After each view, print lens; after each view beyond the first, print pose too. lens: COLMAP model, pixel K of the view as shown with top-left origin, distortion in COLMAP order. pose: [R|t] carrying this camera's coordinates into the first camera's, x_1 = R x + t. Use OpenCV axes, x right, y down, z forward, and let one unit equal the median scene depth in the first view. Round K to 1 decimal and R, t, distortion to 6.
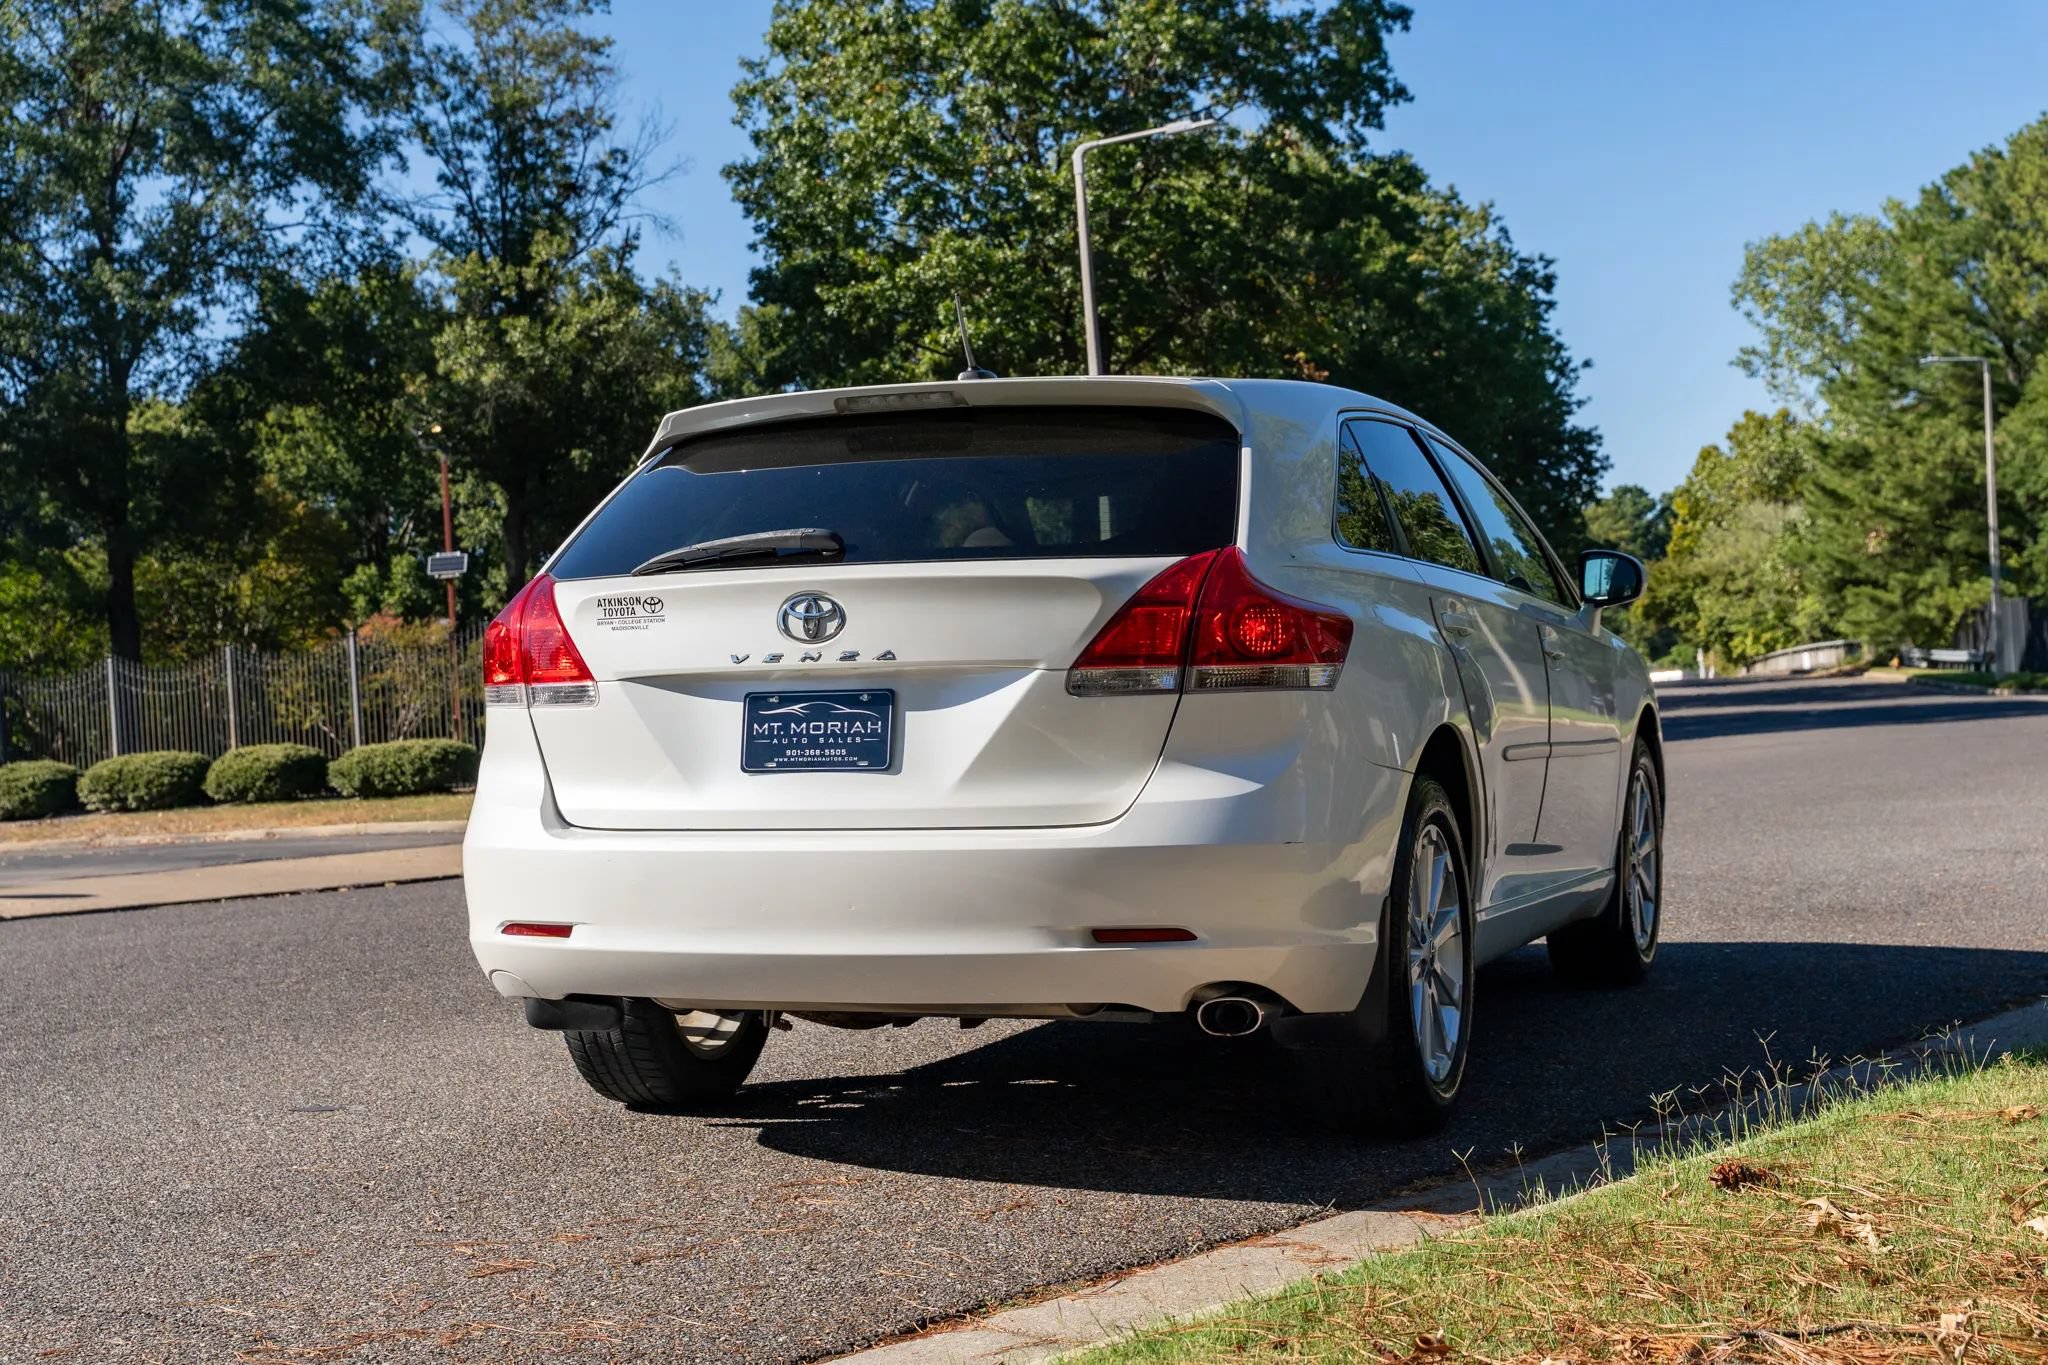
lens RADIAL K [[2982.0, 0, 1081.0], [0, 2982.0, 679.7], [0, 0, 1]] dist [0.018350, 0.063520]
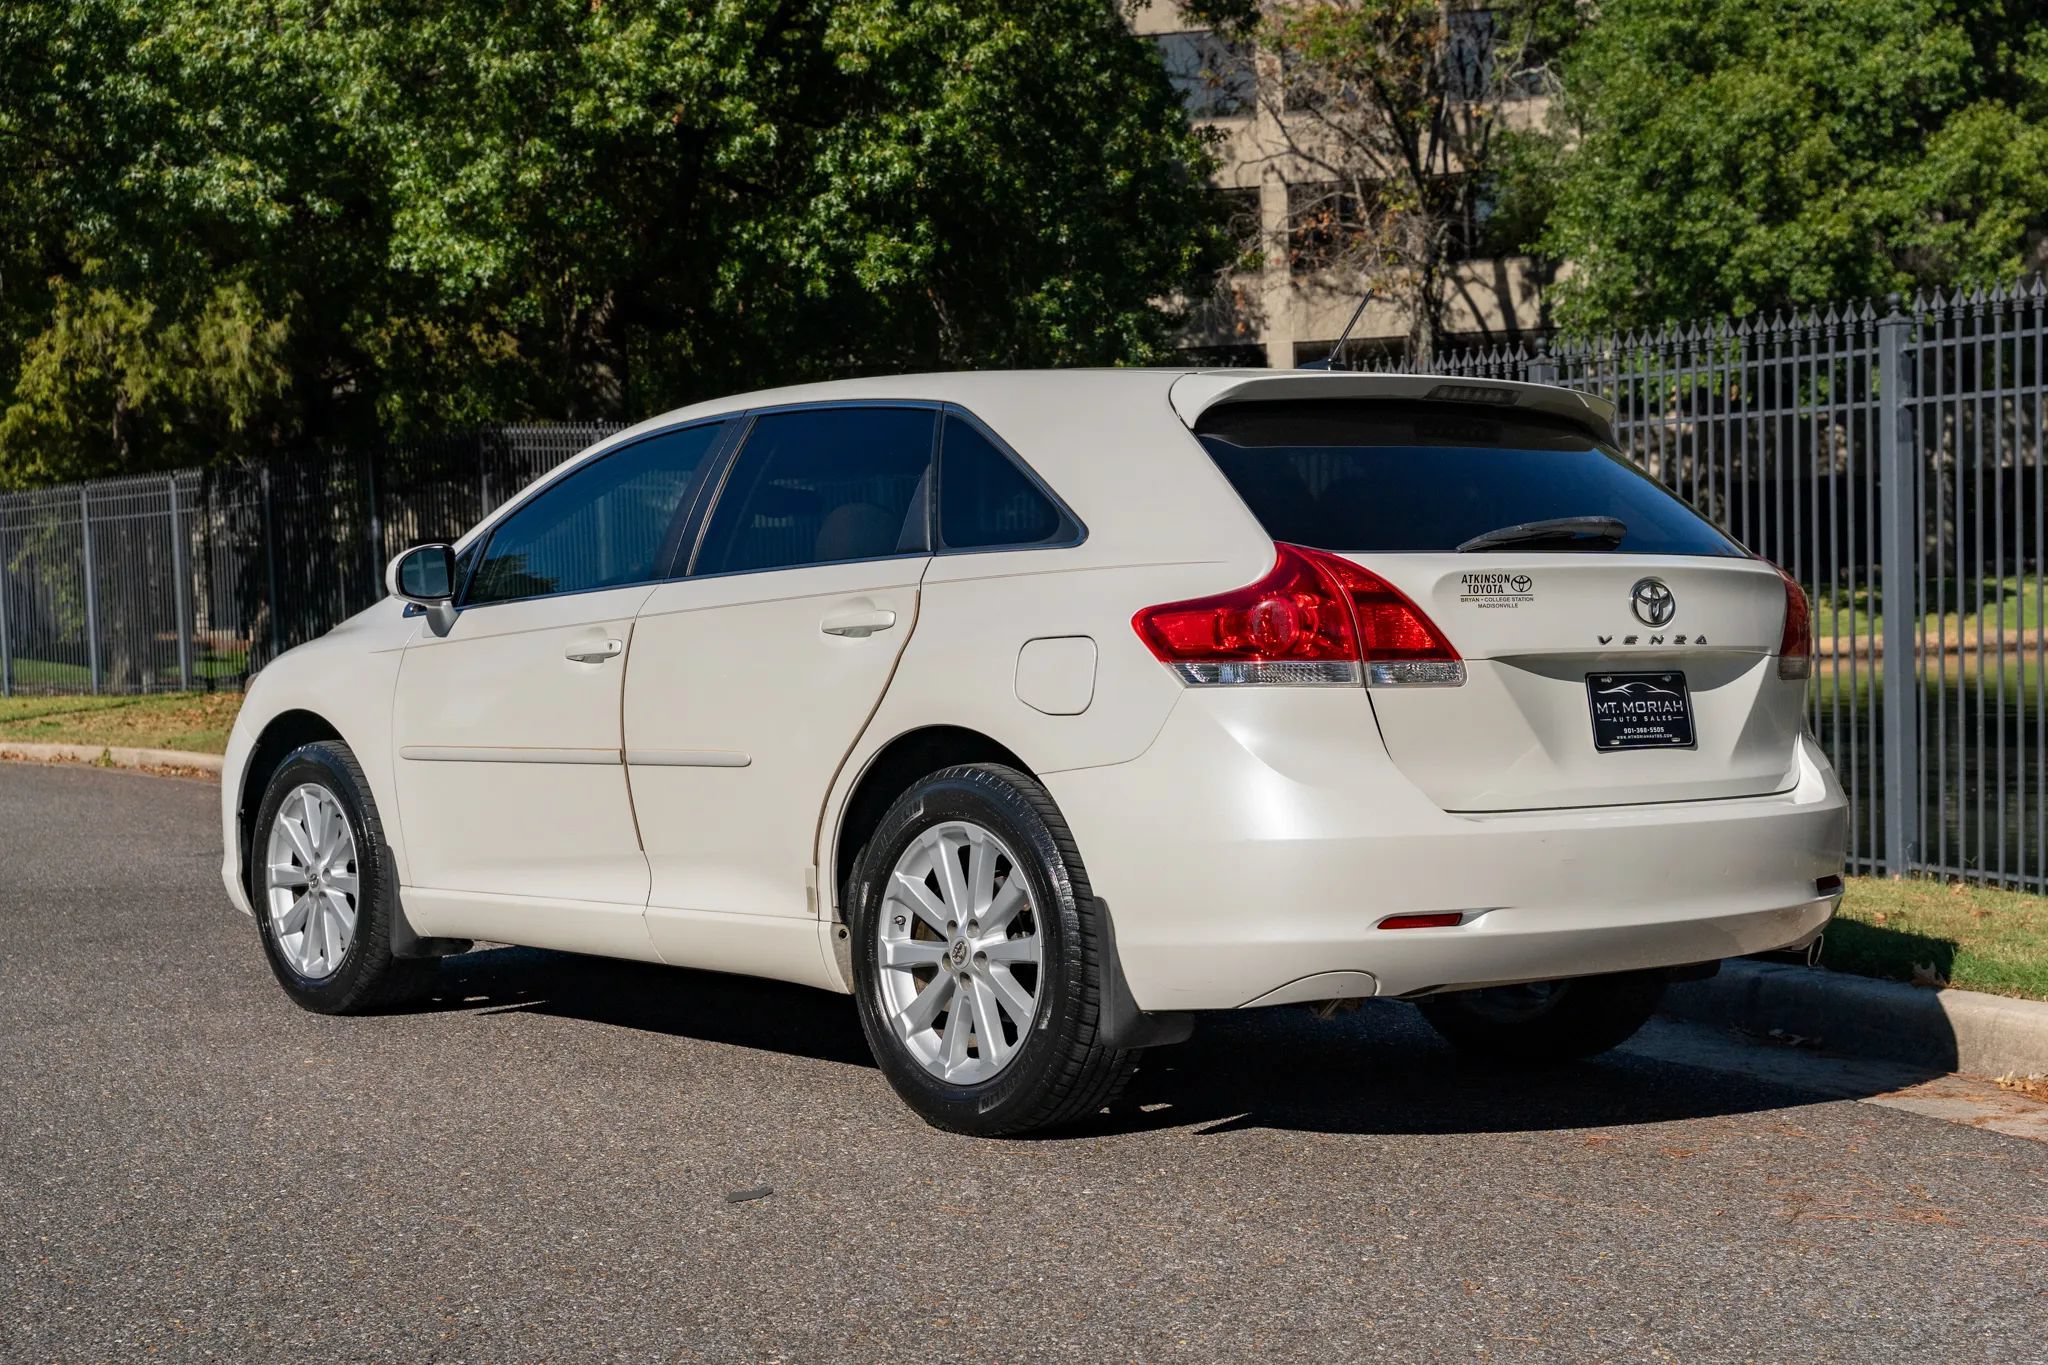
lens RADIAL K [[2982.0, 0, 1081.0], [0, 2982.0, 679.7], [0, 0, 1]] dist [0.018350, 0.063520]
pose [[0.489022, 0.009392, 0.872221, -0.098262], [-0.004676, 0.999956, -0.008146, 0.001428], [-0.872259, -0.000095, 0.489044, 0.058587]]
